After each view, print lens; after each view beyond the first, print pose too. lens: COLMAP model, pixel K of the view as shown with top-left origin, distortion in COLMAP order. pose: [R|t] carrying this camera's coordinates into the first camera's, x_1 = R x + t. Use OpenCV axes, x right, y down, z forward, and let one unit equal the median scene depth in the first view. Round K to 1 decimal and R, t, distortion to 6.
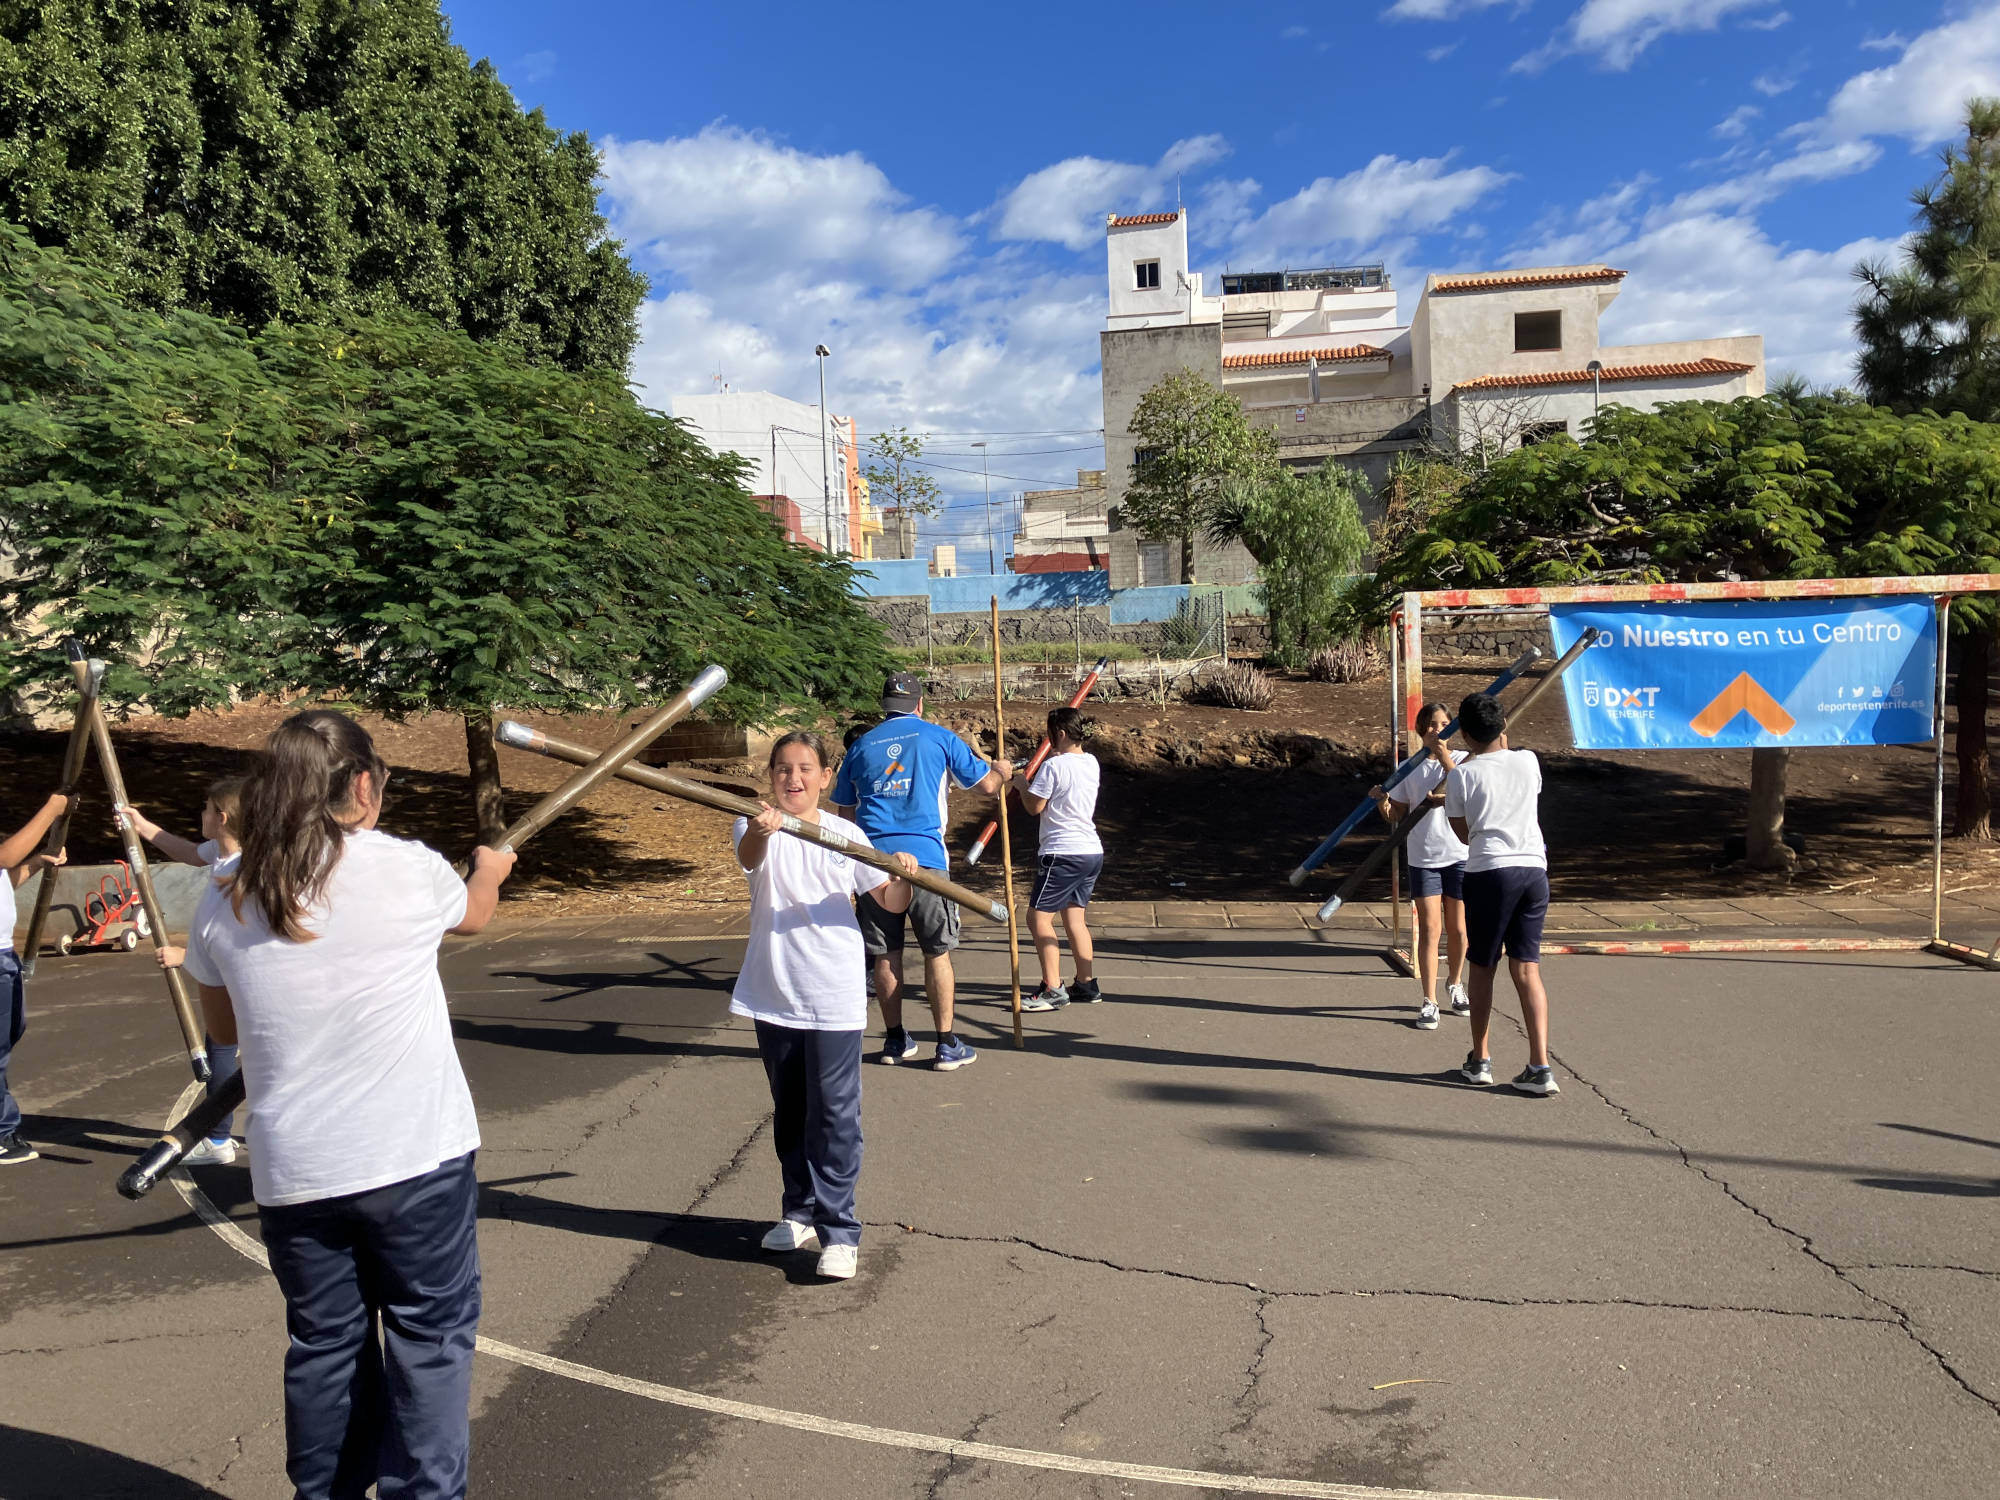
lens RADIAL K [[1607.4, 0, 1000.0], [0, 1607.4, 750.0], [0, 0, 1]] dist [0.011136, -0.004188]
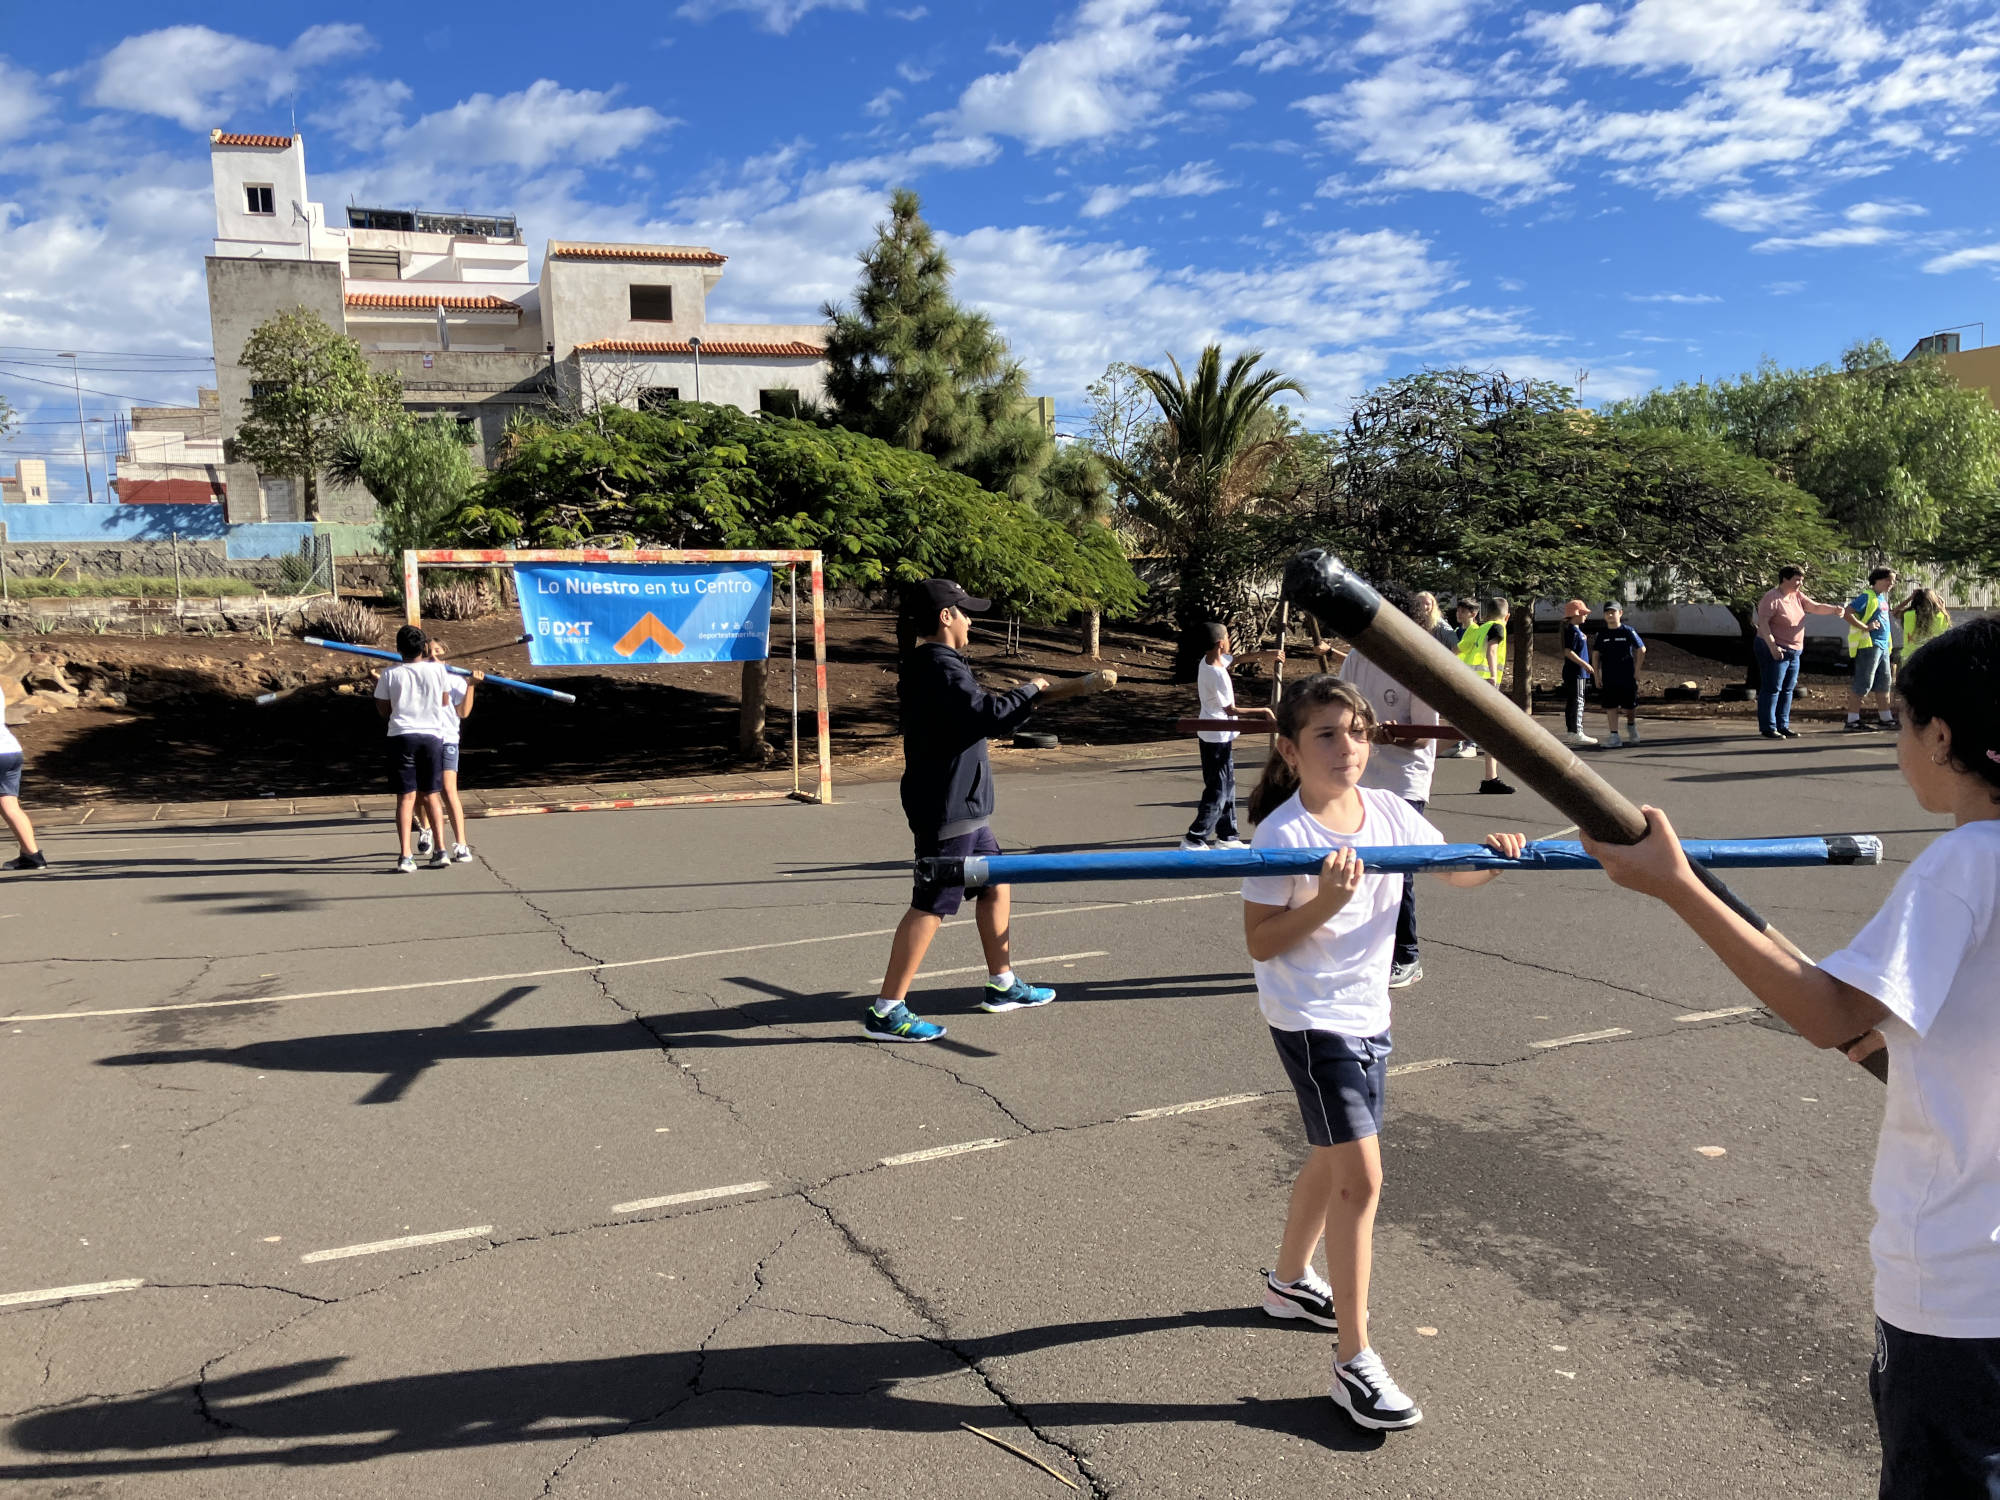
lens RADIAL K [[1770.3, 0, 1071.3], [0, 1770.3, 744.0], [0, 0, 1]] dist [0.007091, 0.105062]
pose [[0.885669, -0.025404, 0.463623, 0.017654], [0.013662, 0.999496, 0.028669, 0.011067], [-0.464117, -0.019057, 0.885569, -0.218764]]
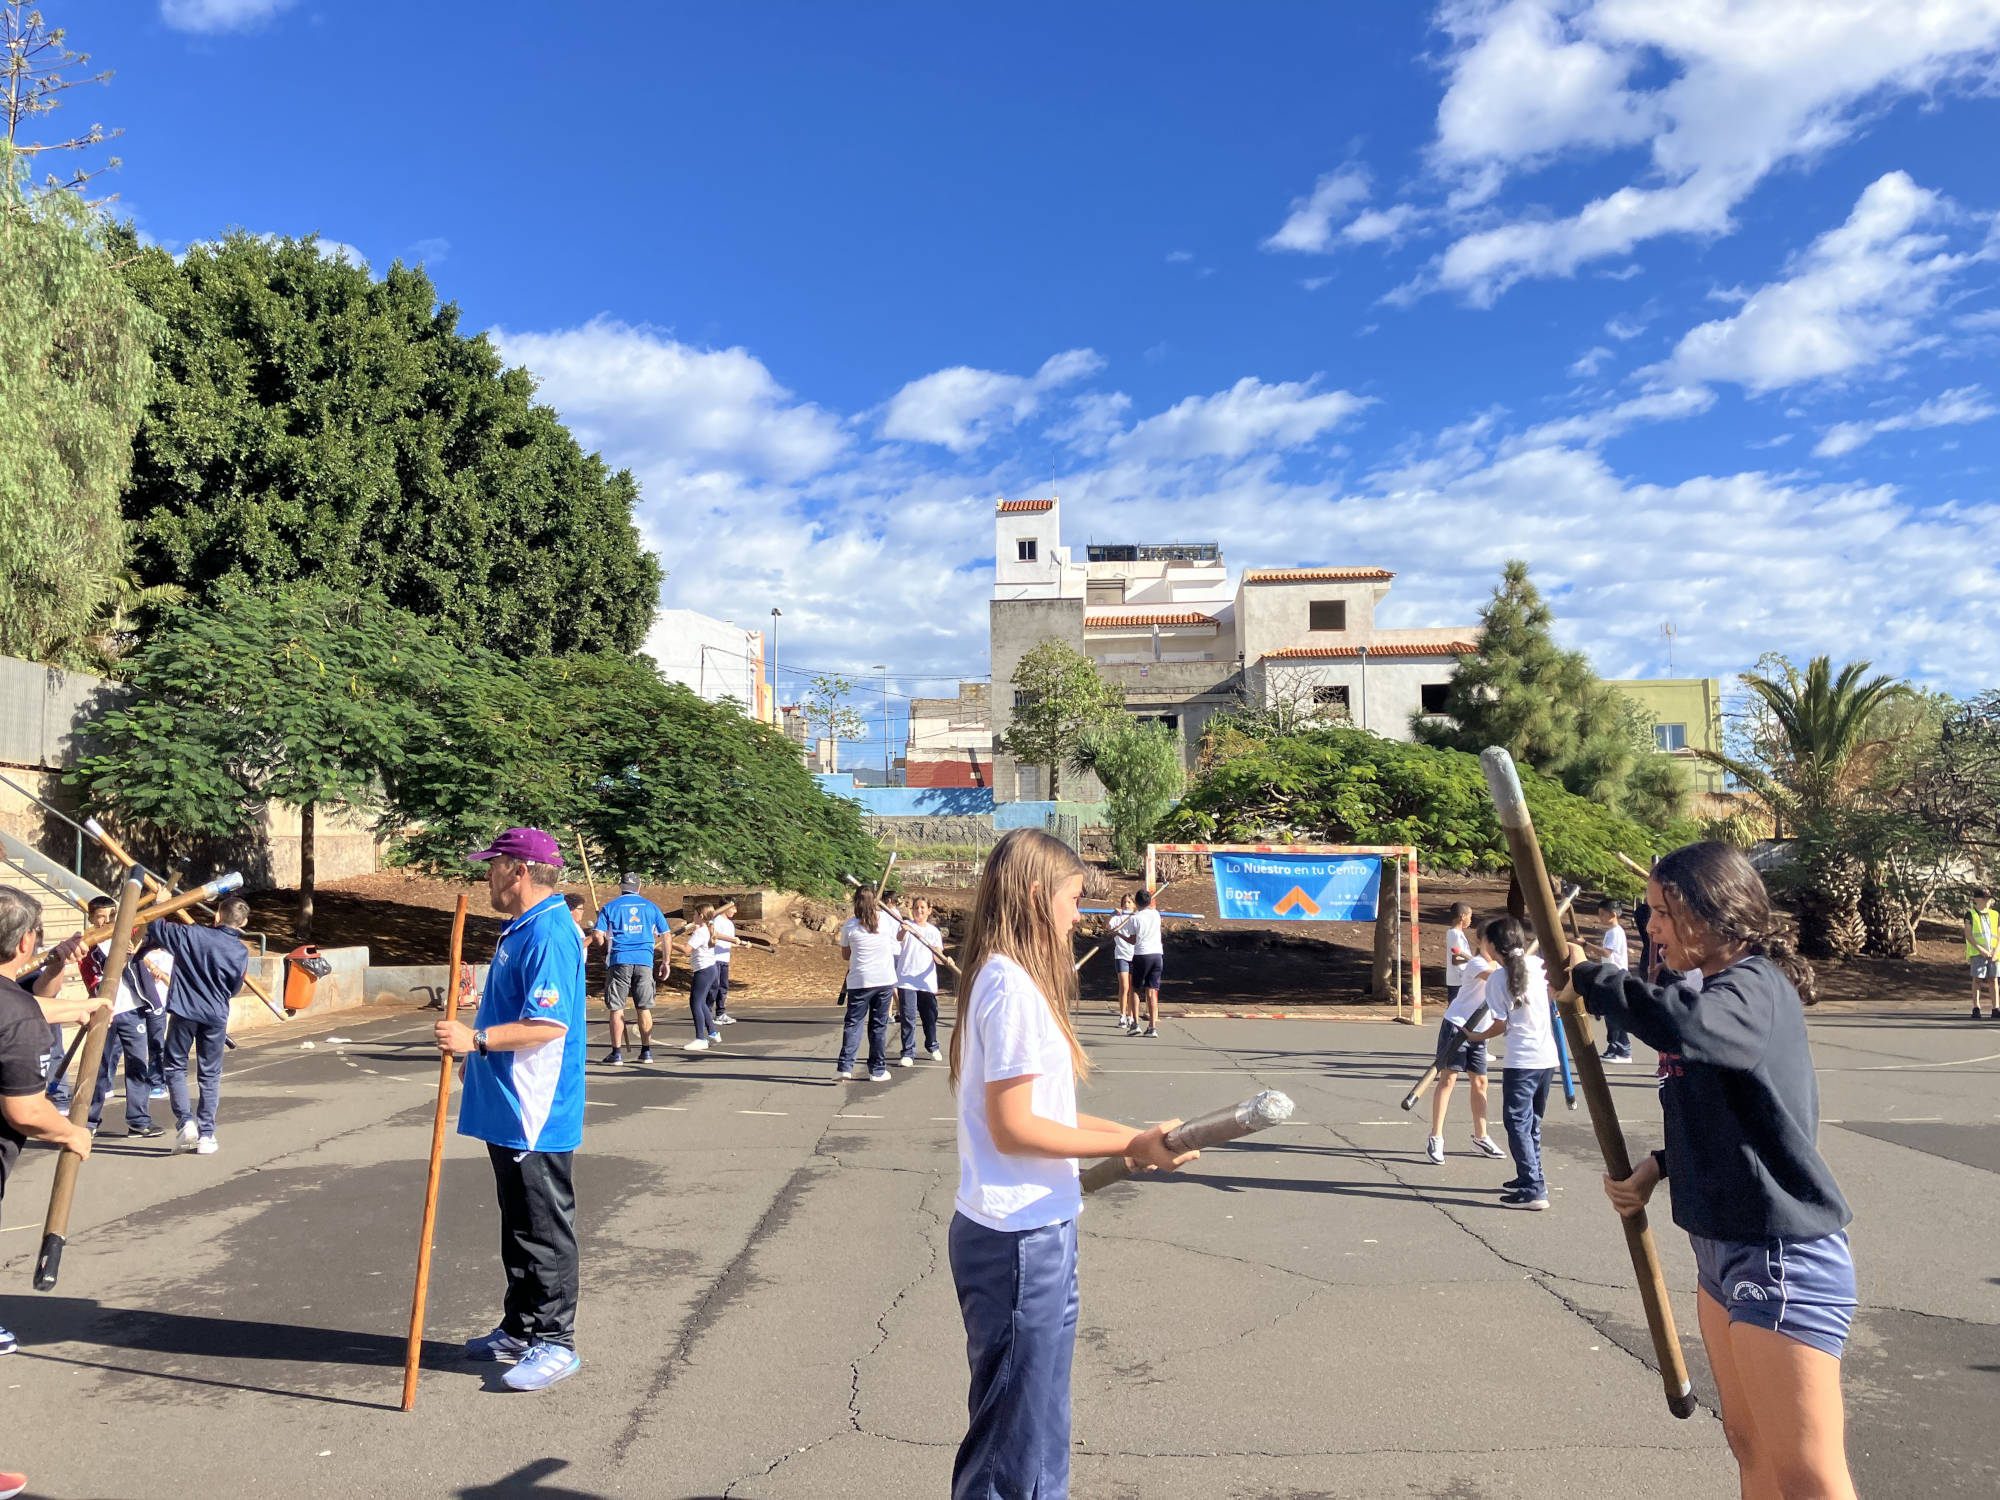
lens RADIAL K [[2118.8, 0, 833.6], [0, 2118.8, 724.0], [0, 0, 1]] dist [0.155880, -0.316123]
pose [[0.999482, 0.030740, 0.009521, -0.079515], [-0.029549, 0.993841, -0.106808, 0.023437], [-0.012746, 0.106471, 0.994234, -0.709390]]
